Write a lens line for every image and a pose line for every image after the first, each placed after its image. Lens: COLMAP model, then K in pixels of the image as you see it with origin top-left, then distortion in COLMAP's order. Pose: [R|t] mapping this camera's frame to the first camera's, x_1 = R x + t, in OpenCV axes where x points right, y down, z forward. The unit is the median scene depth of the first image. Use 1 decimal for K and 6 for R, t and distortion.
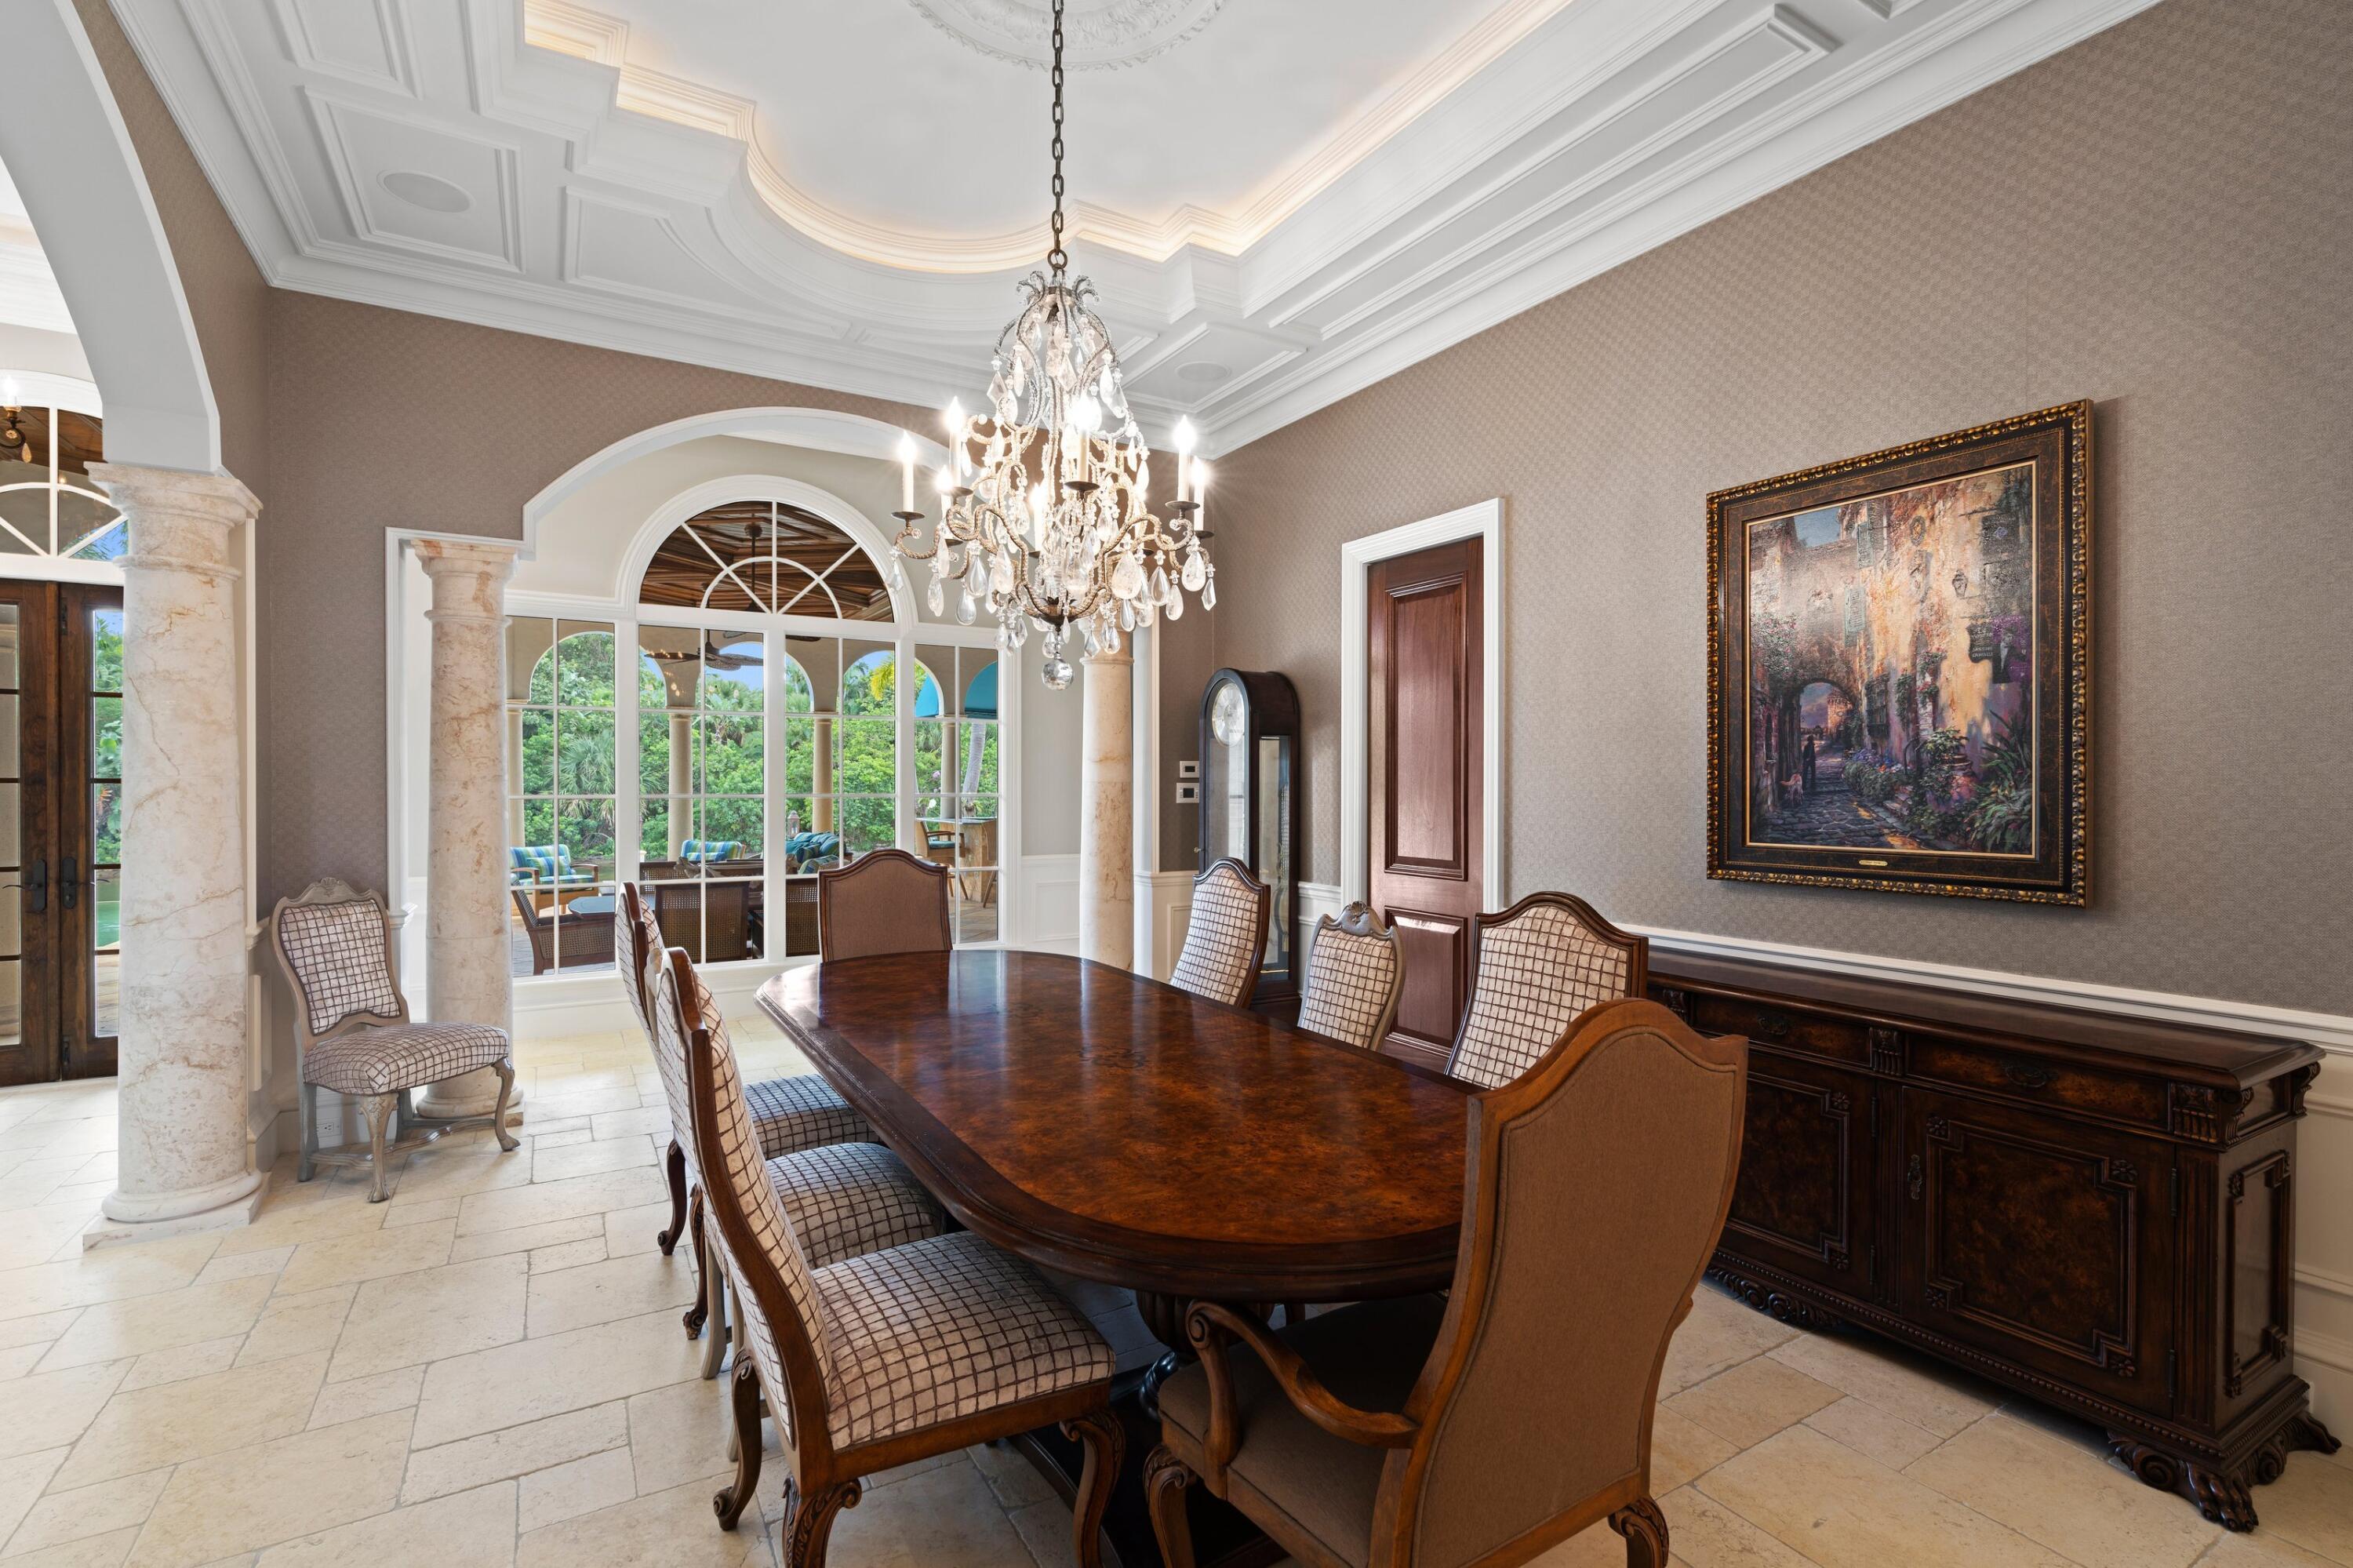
lens RADIAL K [[1077.8, 0, 1185.1], [0, 1077.8, 792.4], [0, 0, 1]] dist [0.004144, 0.000274]
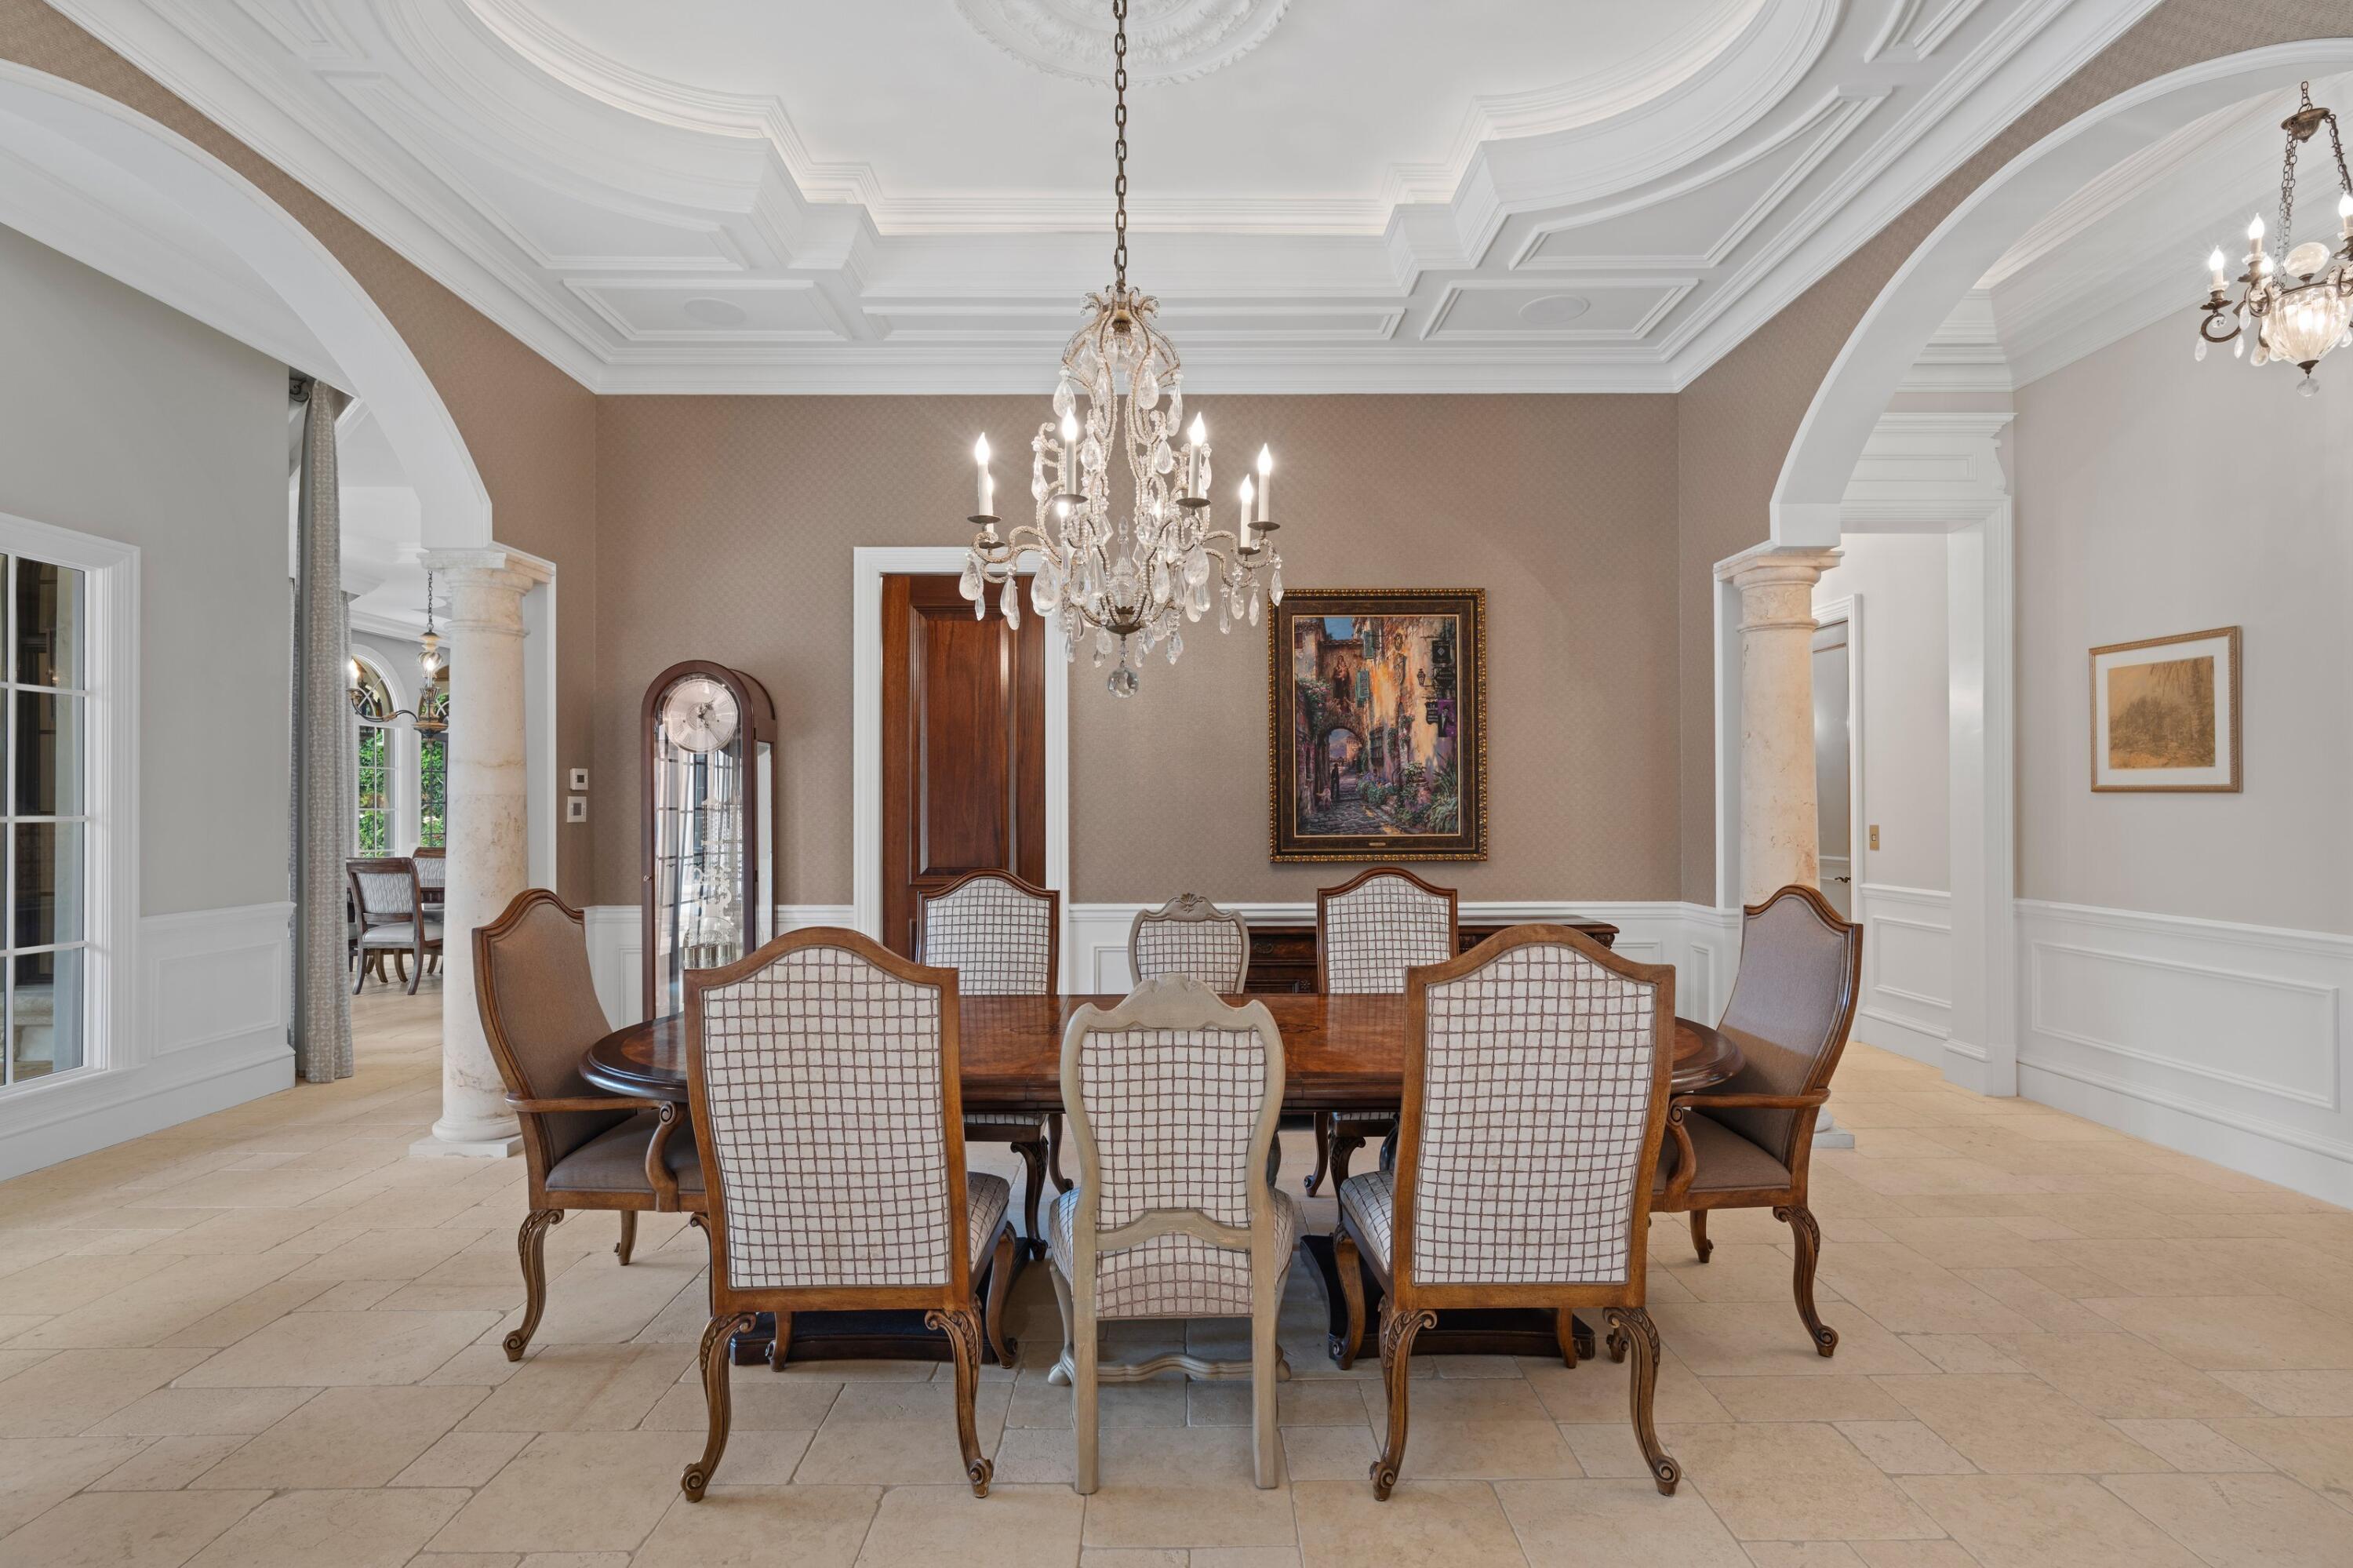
lens RADIAL K [[1077.8, 0, 1185.1], [0, 1077.8, 792.4], [0, 0, 1]] dist [0.004144, 0.000274]
pose [[0.511643, 0.003110, 0.859192, -0.892596], [0.010765, 0.999892, -0.010030, 0.001763], [-0.859131, 0.014381, 0.511554, 0.431175]]
